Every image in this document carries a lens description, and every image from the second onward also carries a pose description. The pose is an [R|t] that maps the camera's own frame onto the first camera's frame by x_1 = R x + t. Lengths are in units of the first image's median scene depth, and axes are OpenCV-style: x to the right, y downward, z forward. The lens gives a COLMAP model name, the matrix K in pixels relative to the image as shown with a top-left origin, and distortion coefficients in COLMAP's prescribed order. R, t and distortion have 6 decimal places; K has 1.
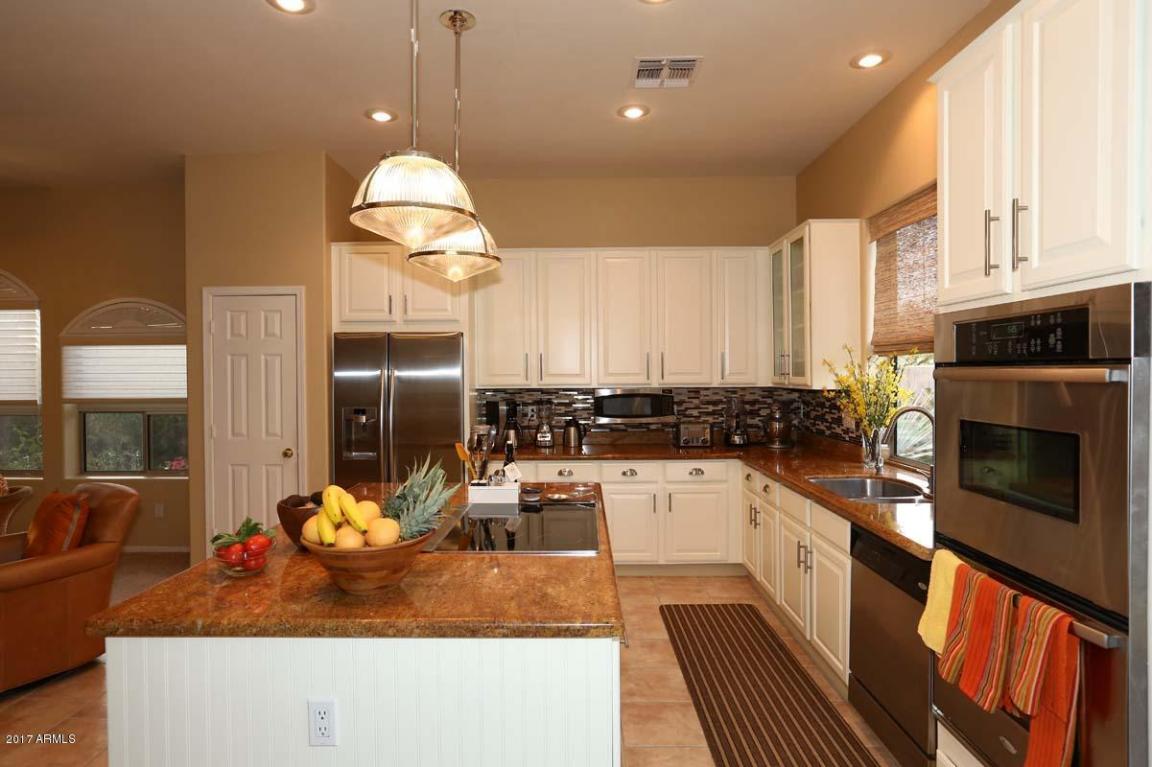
lens RADIAL K [[646.6, 0, 576.0], [0, 646.6, 383.5], [0, 0, 1]] dist [-0.063999, 0.000124]
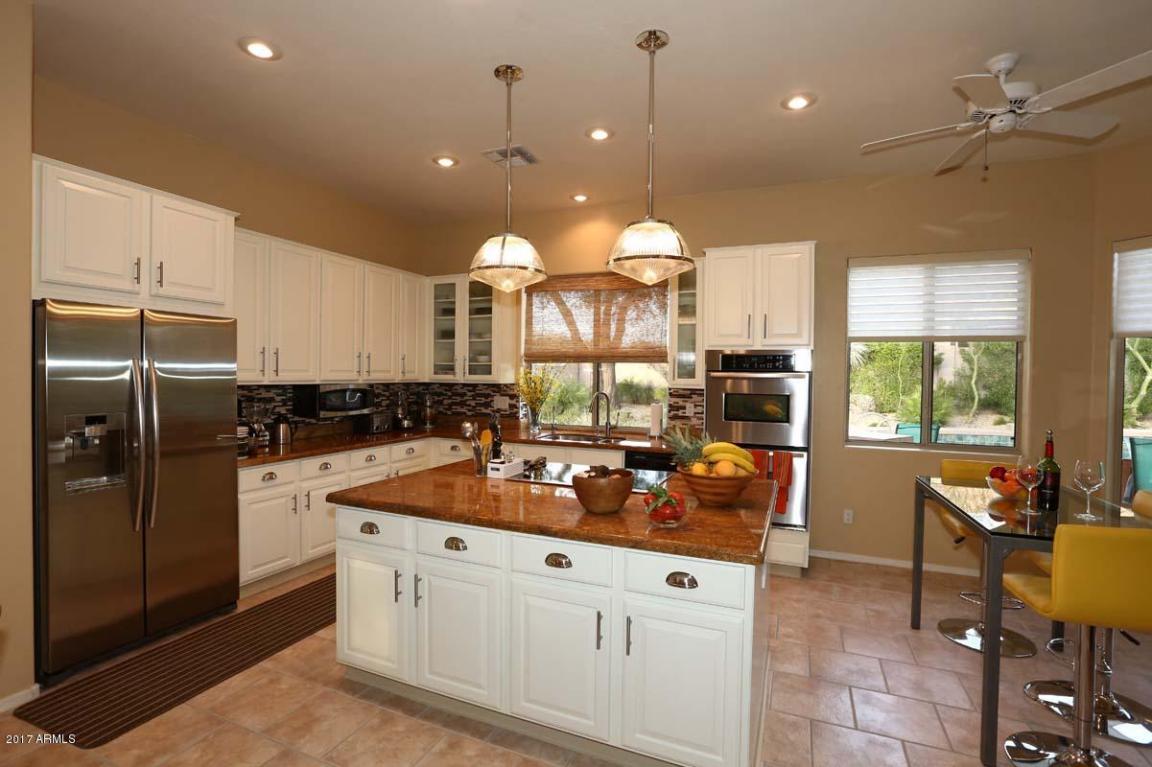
lens RADIAL K [[538.2, 0, 576.0], [0, 538.2, 383.5], [0, 0, 1]] dist [-0.000503, -0.000063]
pose [[0.387706, -0.004022, 0.921774, -0.650652], [0.001153, 0.999992, 0.003878, 0.004065], [-0.921782, -0.000441, 0.387707, 0.303476]]
